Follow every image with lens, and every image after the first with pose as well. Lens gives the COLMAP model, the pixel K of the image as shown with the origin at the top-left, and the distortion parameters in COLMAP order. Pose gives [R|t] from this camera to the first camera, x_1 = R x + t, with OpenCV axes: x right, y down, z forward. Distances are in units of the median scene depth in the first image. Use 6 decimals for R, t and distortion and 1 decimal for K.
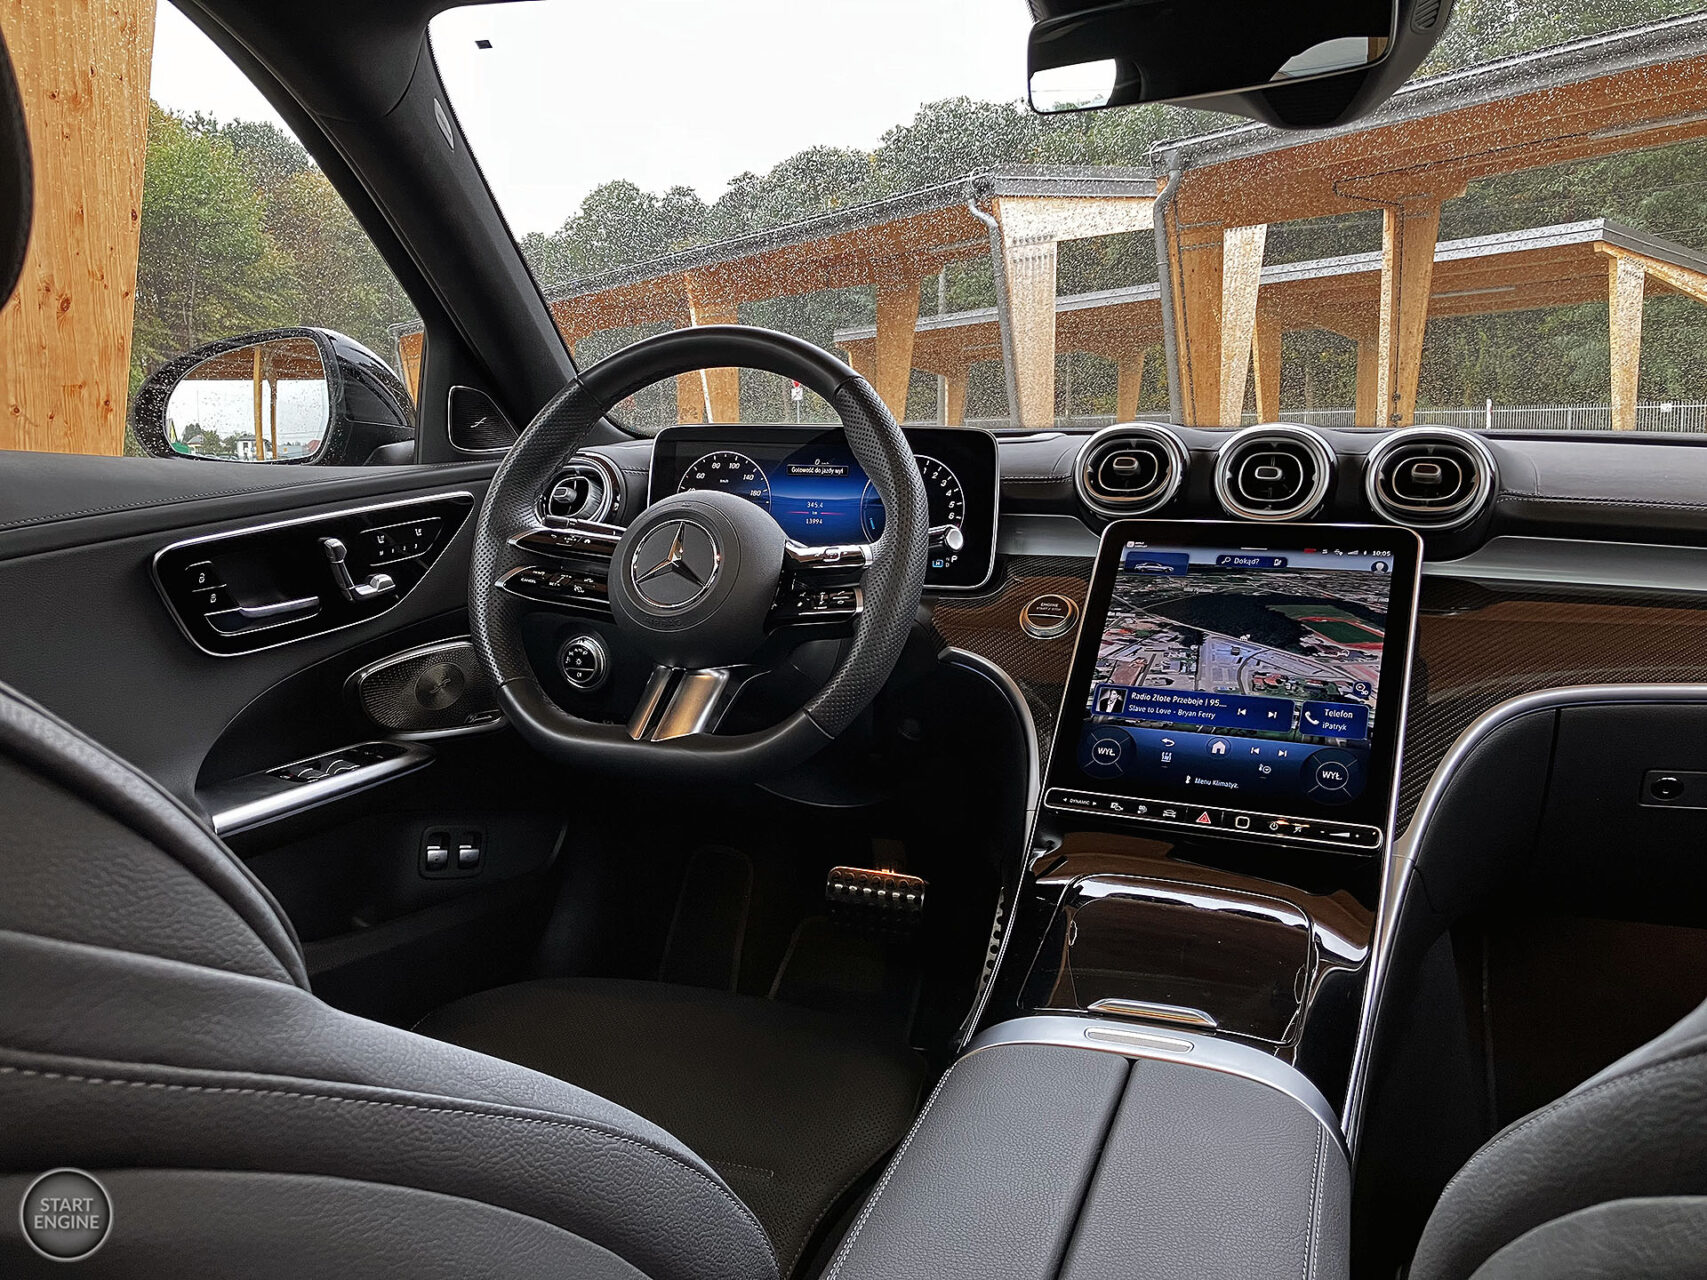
lens RADIAL K [[1392.5, 0, 828.2], [0, 1392.5, 632.4], [0, 0, 1]] dist [0.037942, -0.043546]
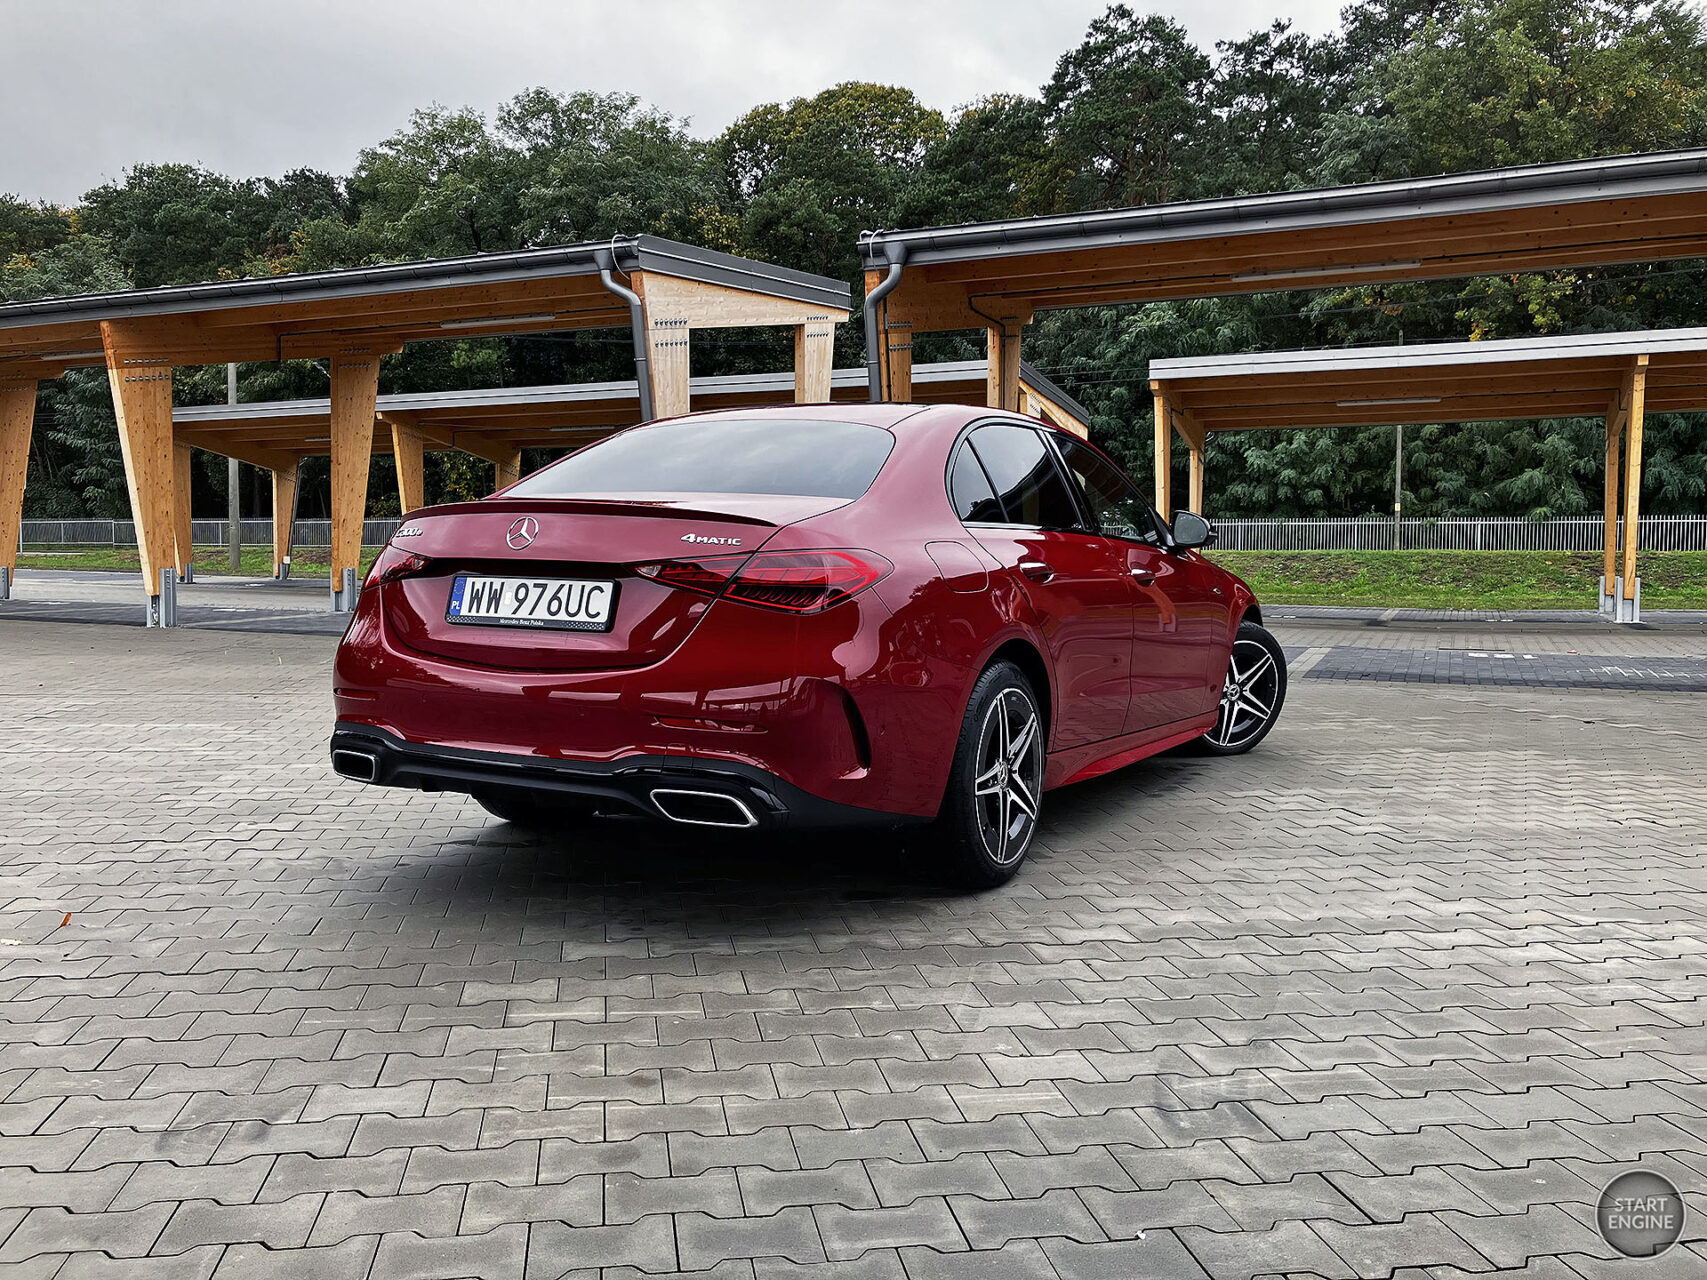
lens RADIAL K [[1391.3, 0, 830.5], [0, 1391.3, 637.6], [0, 0, 1]] dist [0.008718, 0.004047]
pose [[0.845403, -0.022218, 0.533666, -0.237711], [0.059699, 0.996805, -0.053072, -0.030473], [-0.530782, 0.076726, 0.844028, 0.218133]]
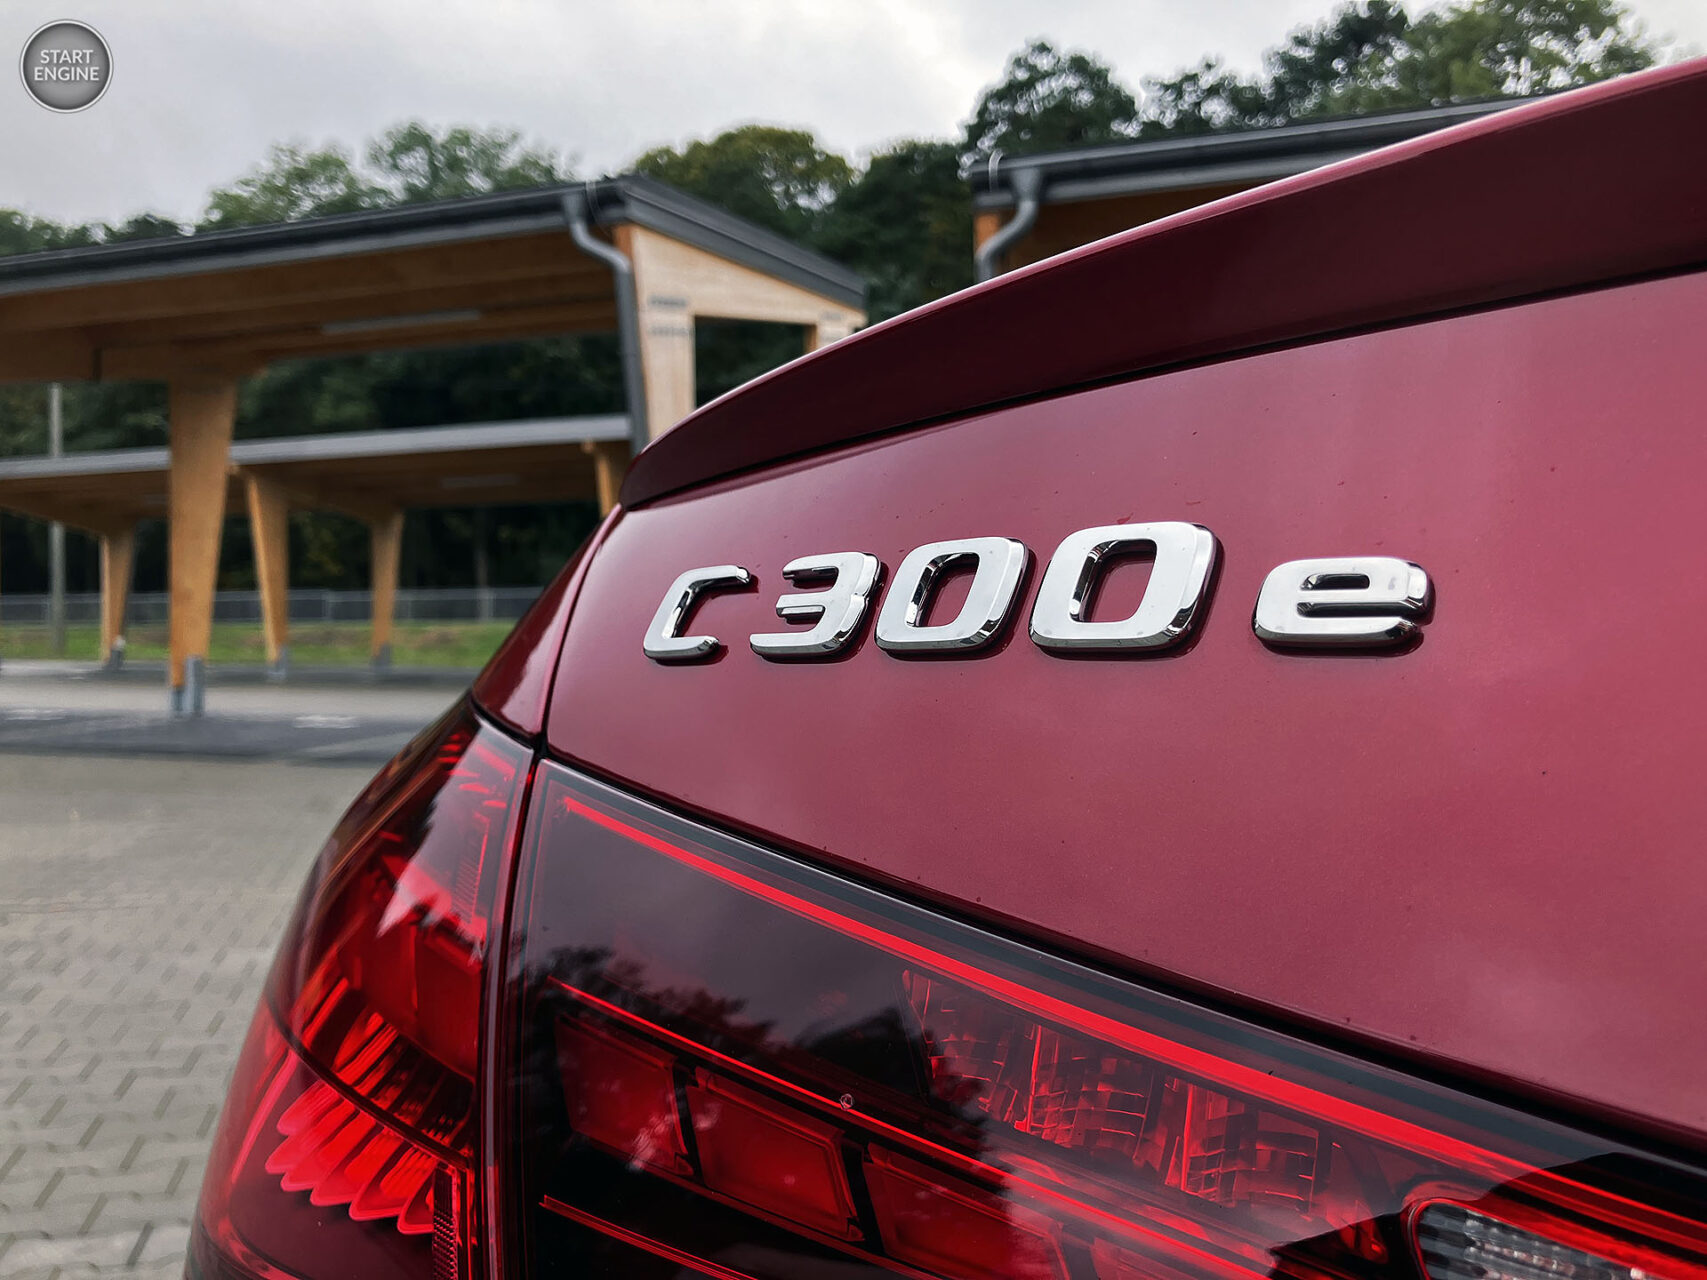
lens RADIAL K [[1425.0, 0, 809.3], [0, 1425.0, 640.9], [0, 0, 1]] dist [0.004089, 0.002349]
pose [[0.803797, -0.007156, 0.594860, -0.173909], [0.080640, 0.992009, -0.097030, -0.067581], [-0.589413, 0.125962, 0.797951, 0.477798]]
